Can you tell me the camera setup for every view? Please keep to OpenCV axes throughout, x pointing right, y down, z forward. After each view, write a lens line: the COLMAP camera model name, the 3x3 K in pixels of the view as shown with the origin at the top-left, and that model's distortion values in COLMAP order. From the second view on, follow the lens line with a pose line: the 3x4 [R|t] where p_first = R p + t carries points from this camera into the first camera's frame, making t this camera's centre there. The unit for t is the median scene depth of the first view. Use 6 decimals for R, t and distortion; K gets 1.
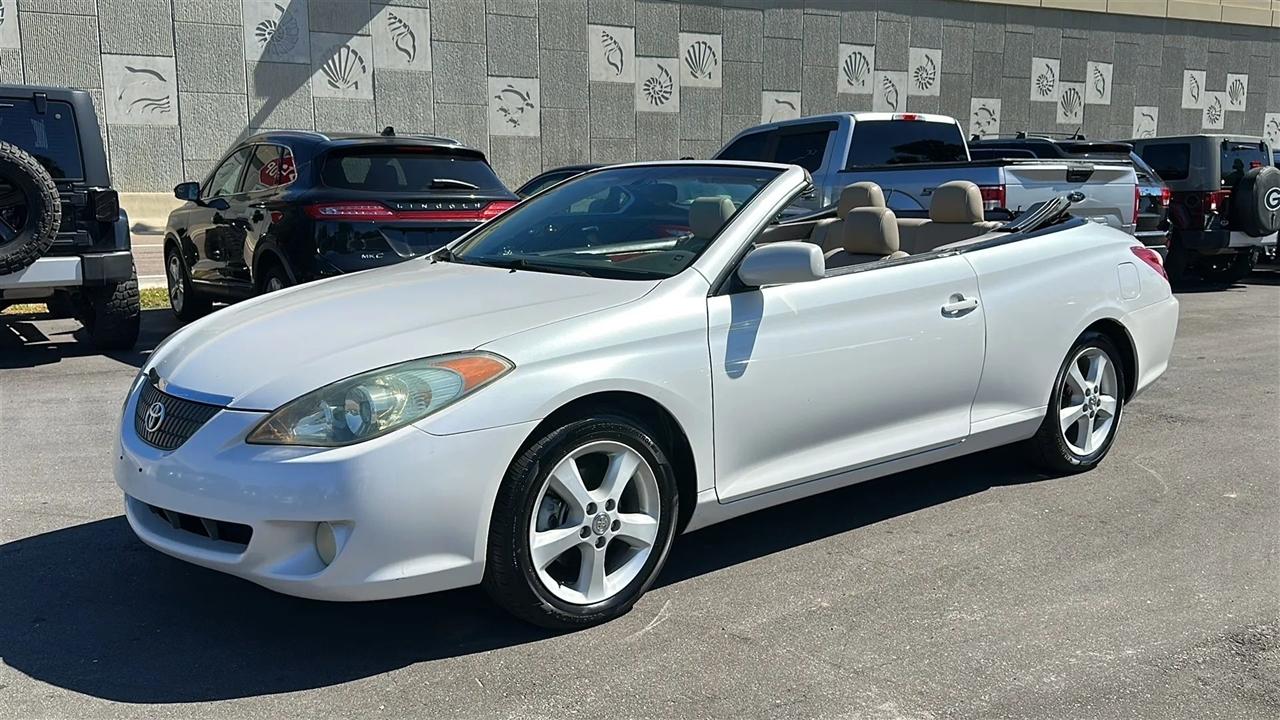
lens RADIAL K [[1123.2, 0, 637.1], [0, 1123.2, 362.3], [0, 0, 1]] dist [0.161390, -0.317599]
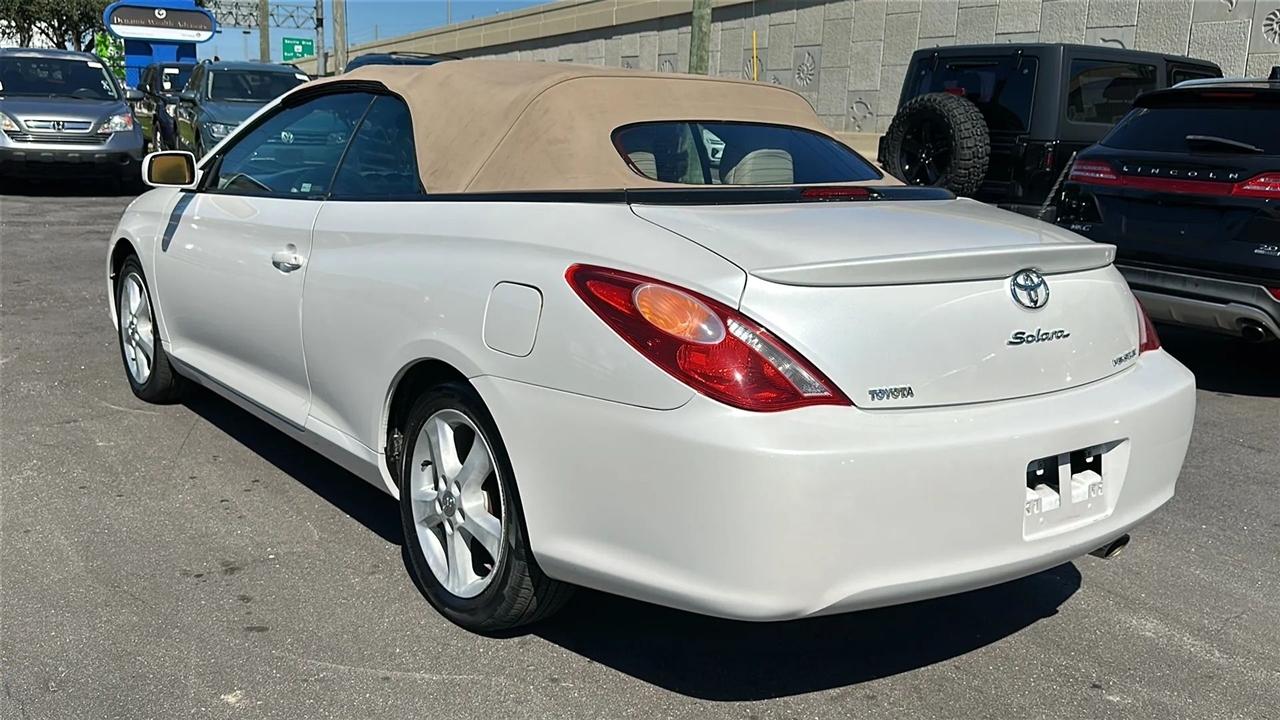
lens RADIAL K [[1160.0, 0, 640.1], [0, 1160.0, 357.0], [0, 0, 1]] dist [0.105688, -0.182129]
pose [[-0.038762, 0.200034, -0.979022, 0.616293], [-0.196251, 0.959153, 0.203744, -0.112520], [0.979787, 0.200032, 0.002079, 0.698316]]
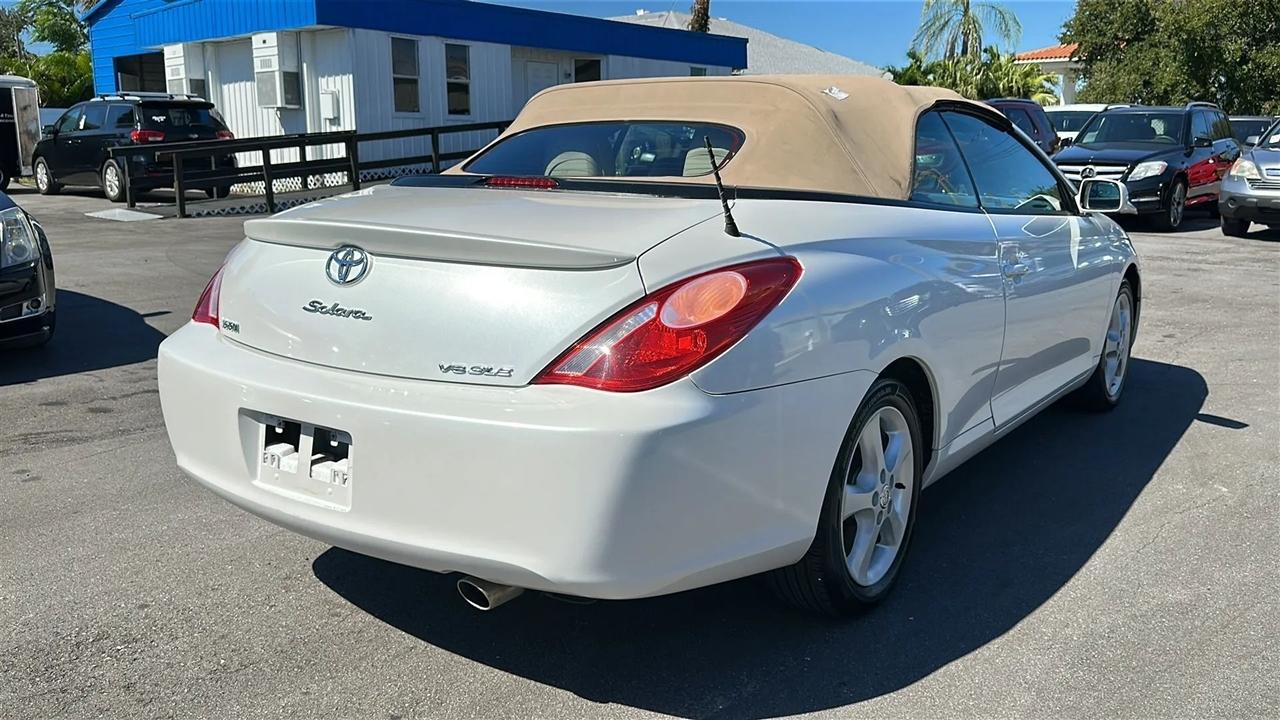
lens RADIAL K [[1057.6, 0, 638.1], [0, 1057.6, 361.9], [0, 0, 1]] dist [0.123432, -0.229054]
pose [[-0.966749, 0.045359, -0.251671, 0.280802], [-0.046091, 0.937121, 0.345949, -0.168843], [0.251538, 0.346046, -0.903870, 1.111607]]
